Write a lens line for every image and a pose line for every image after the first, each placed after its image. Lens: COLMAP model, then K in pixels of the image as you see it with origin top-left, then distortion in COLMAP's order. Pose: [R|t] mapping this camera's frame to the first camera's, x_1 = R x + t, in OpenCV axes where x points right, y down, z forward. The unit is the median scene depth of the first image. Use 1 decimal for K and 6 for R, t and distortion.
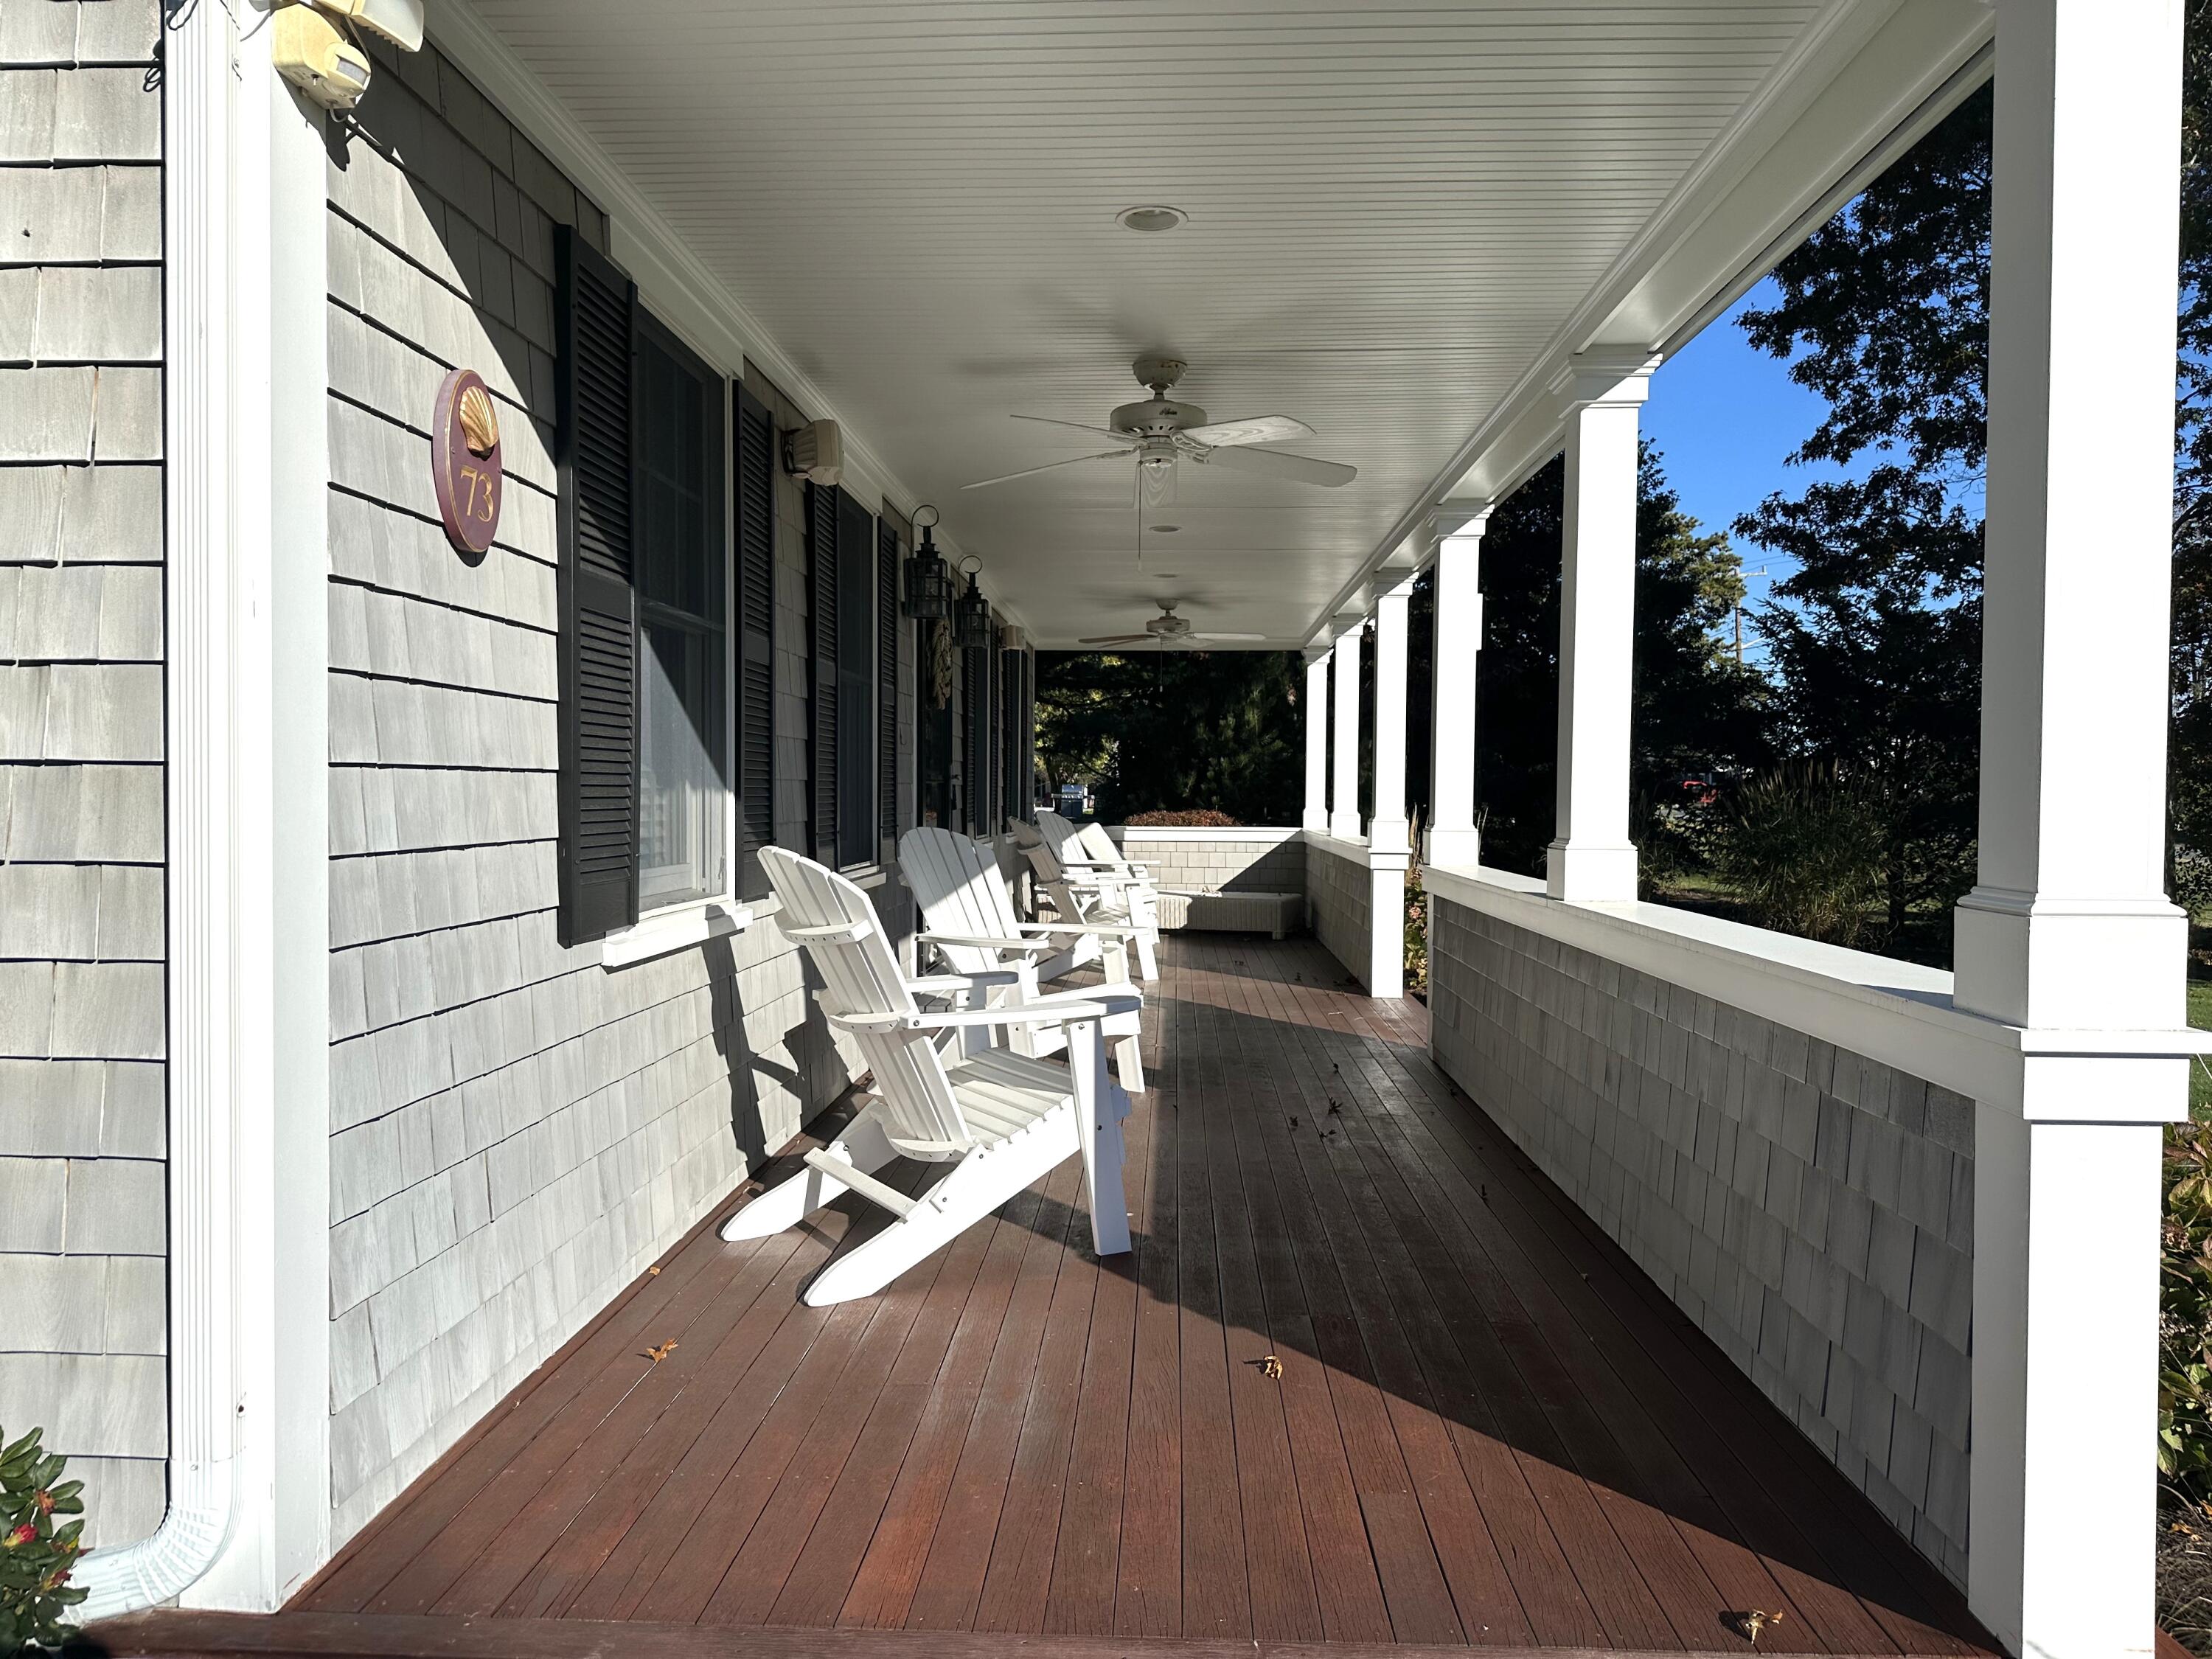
lens RADIAL K [[1564.2, 0, 1106.0], [0, 1564.2, 829.5], [0, 0, 1]] dist [-0.008593, -0.004654]
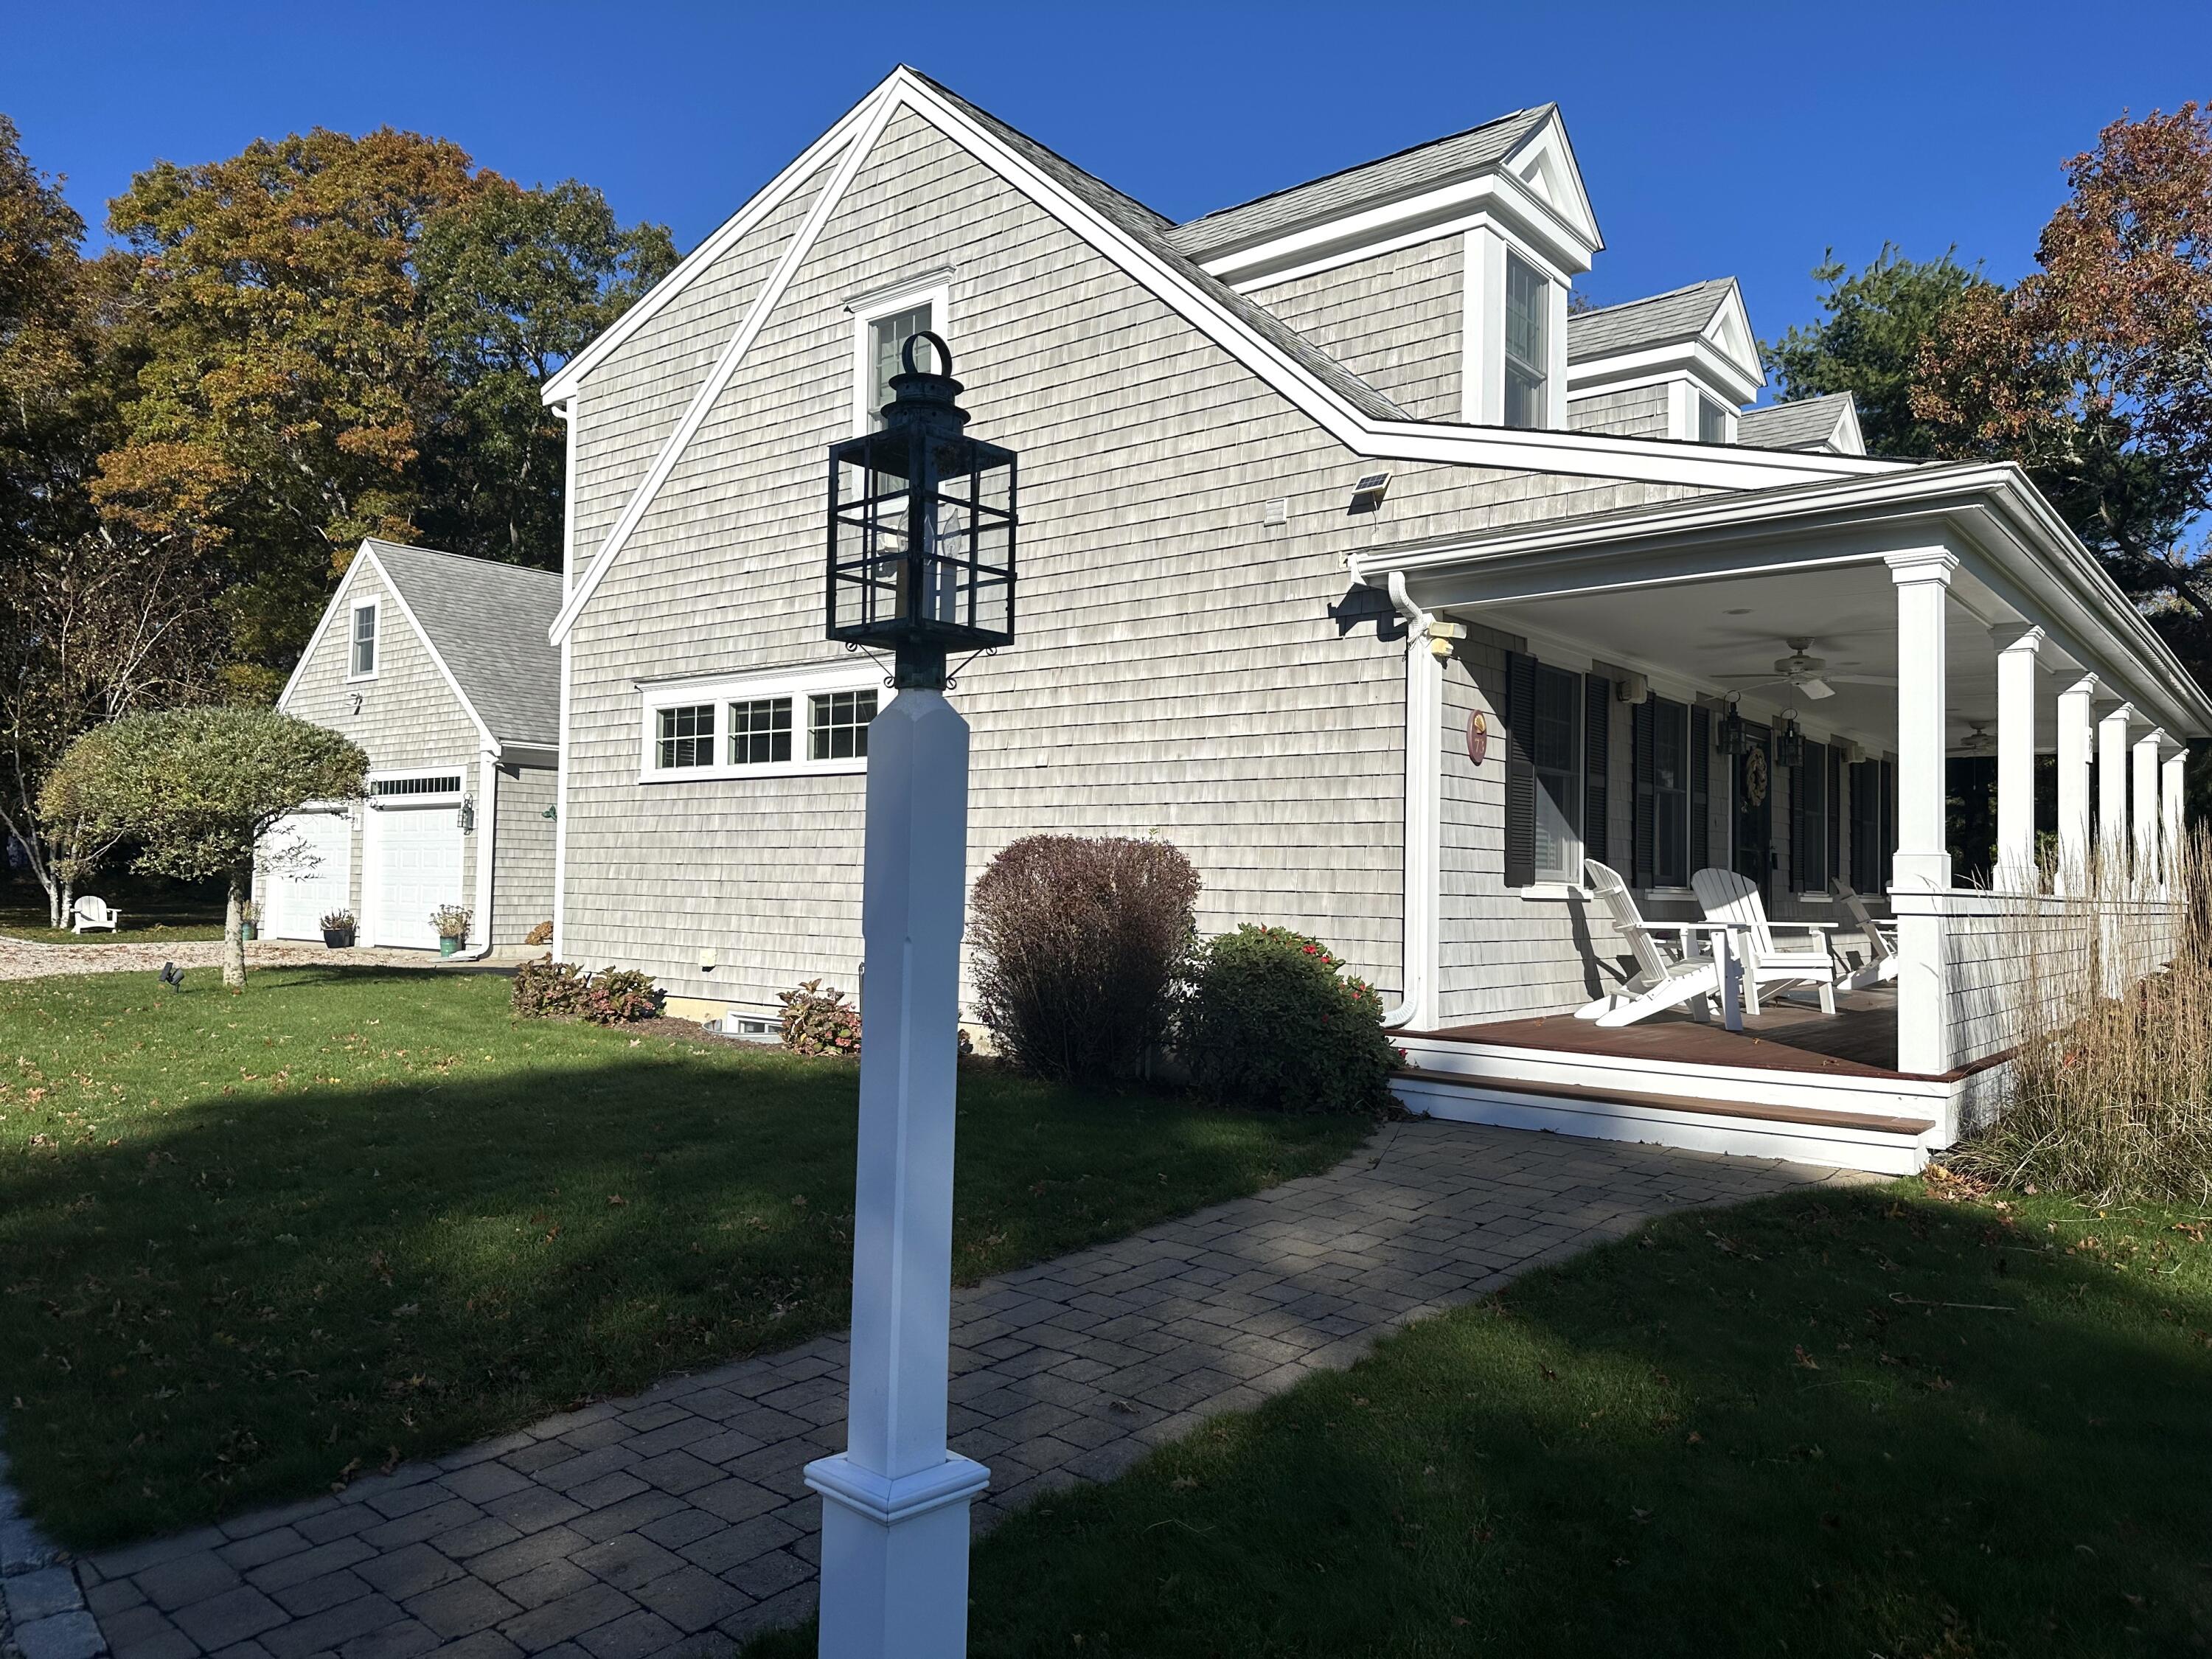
lens RADIAL K [[1538.7, 0, 1106.0], [0, 1538.7, 829.5], [0, 0, 1]] dist [0.054393, -0.060840]
pose [[0.804557, -0.011594, -0.593762, 0.750775], [-0.027972, 0.997960, -0.057388, 0.146815], [0.593216, 0.062781, 0.802591, -1.738669]]
